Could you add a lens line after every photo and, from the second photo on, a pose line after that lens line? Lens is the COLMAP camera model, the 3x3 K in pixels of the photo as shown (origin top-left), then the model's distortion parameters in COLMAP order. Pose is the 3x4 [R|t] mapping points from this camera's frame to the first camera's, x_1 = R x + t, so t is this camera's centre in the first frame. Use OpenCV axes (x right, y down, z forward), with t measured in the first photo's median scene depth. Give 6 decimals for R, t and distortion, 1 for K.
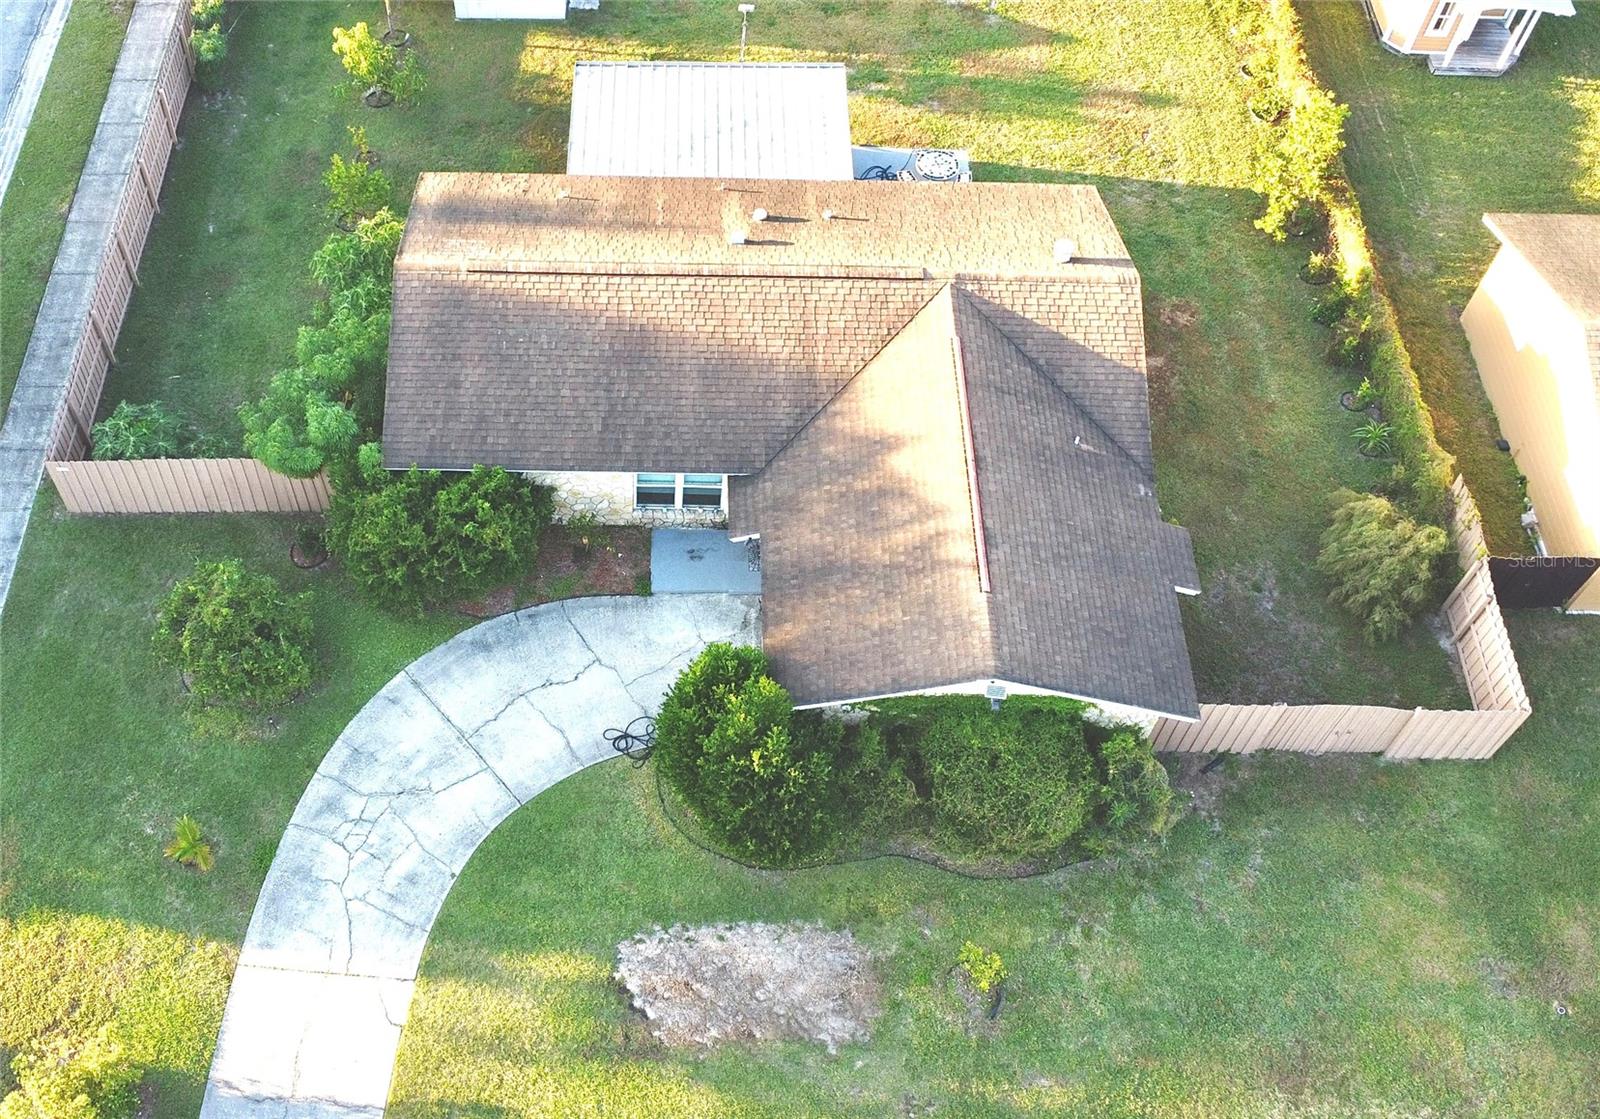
lens RADIAL K [[1646.7, 0, 639.8], [0, 1646.7, 527.5], [0, 0, 1]] dist [0.002305, -0.002291]
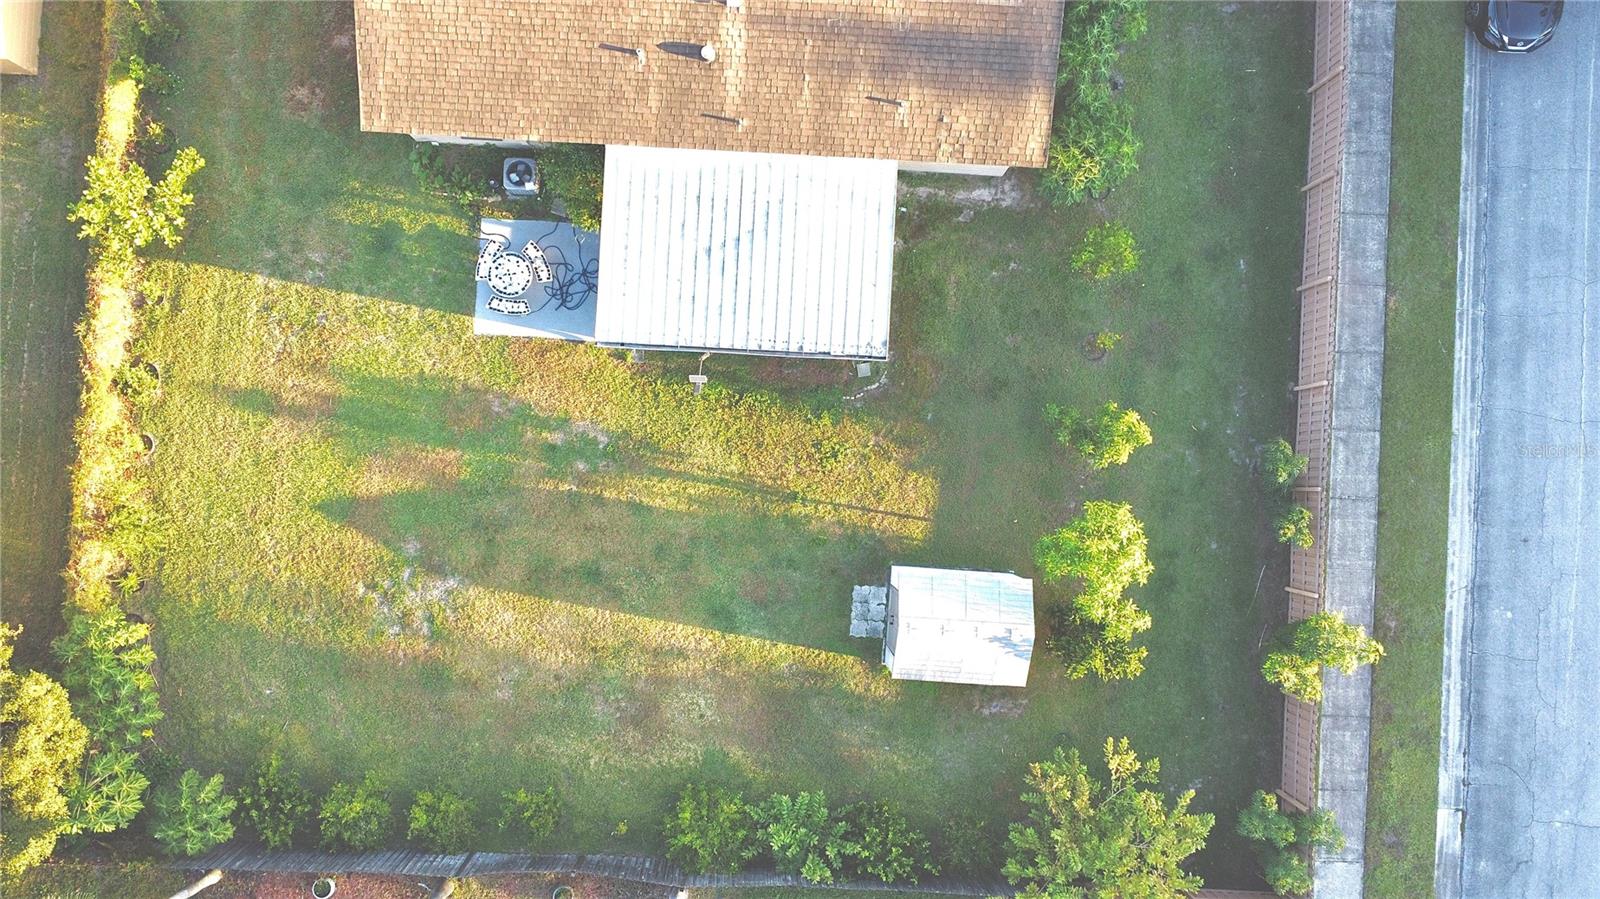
lens RADIAL K [[1201.6, 0, 792.0], [0, 1201.6, 445.3], [0, 0, 1]] dist [0.003709, -0.006663]
pose [[-0.999455, -0.030771, -0.011960, 0.024465], [0.017316, -0.797065, 0.603645, -0.869136], [-0.028107, 0.603108, 0.797164, 0.591130]]
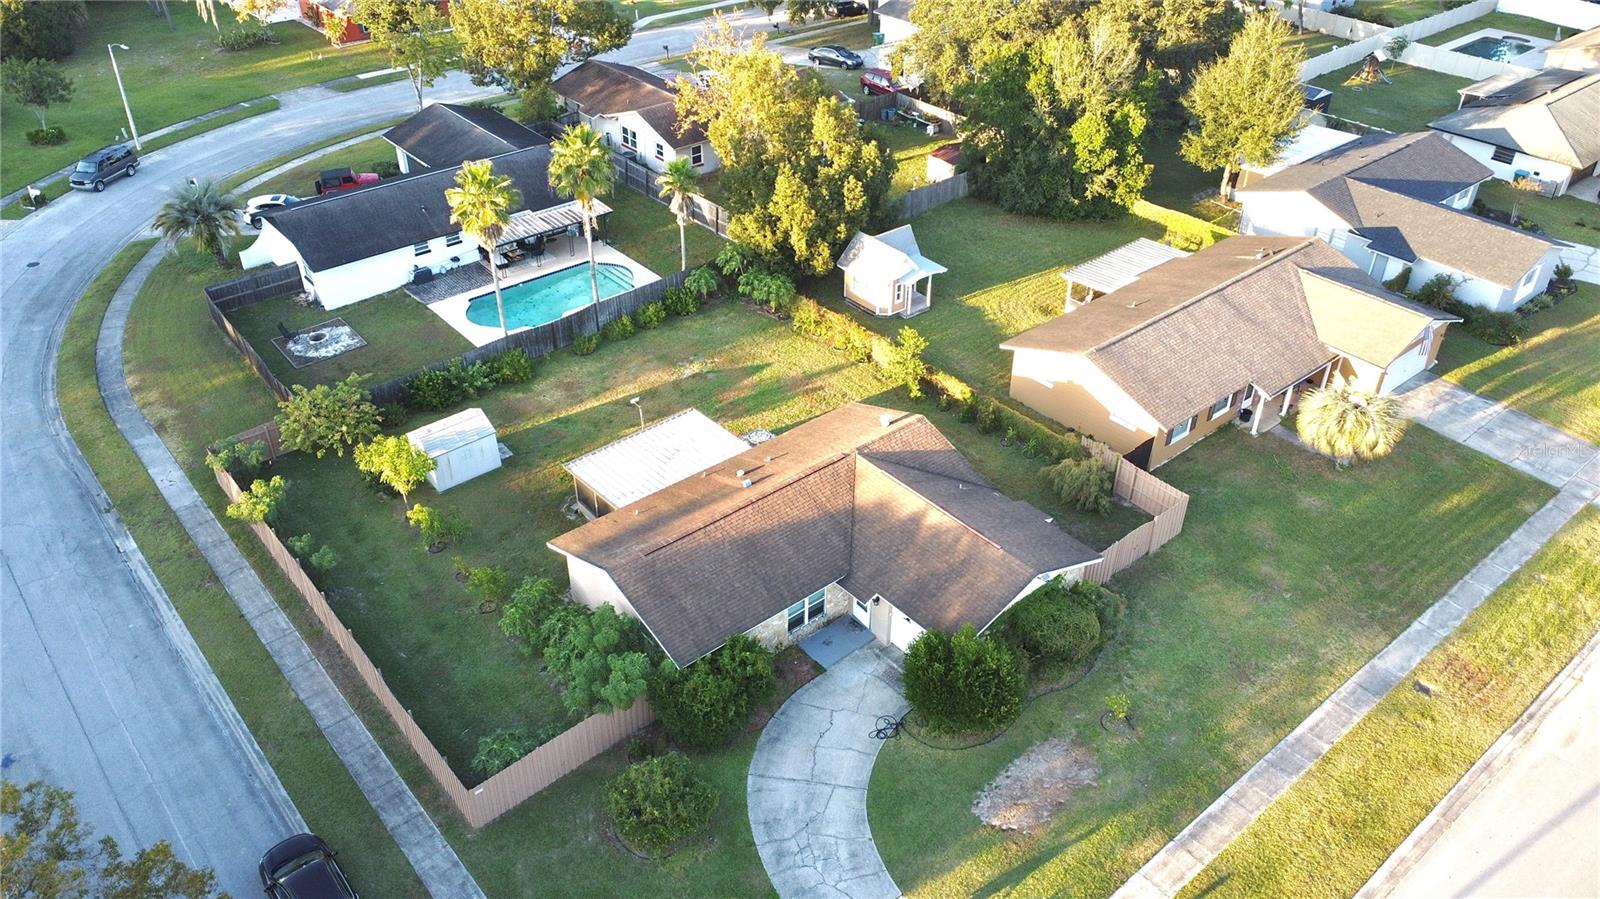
lens RADIAL K [[1201.6, 0, 792.0], [0, 1201.6, 445.3], [0, 0, 1]] dist [0.003709, -0.006663]
pose [[0.753341, -0.373581, 0.541215, -0.618411], [0.536567, 0.824999, -0.177404, 0.051116], [-0.380227, 0.424044, 0.821957, -0.121430]]
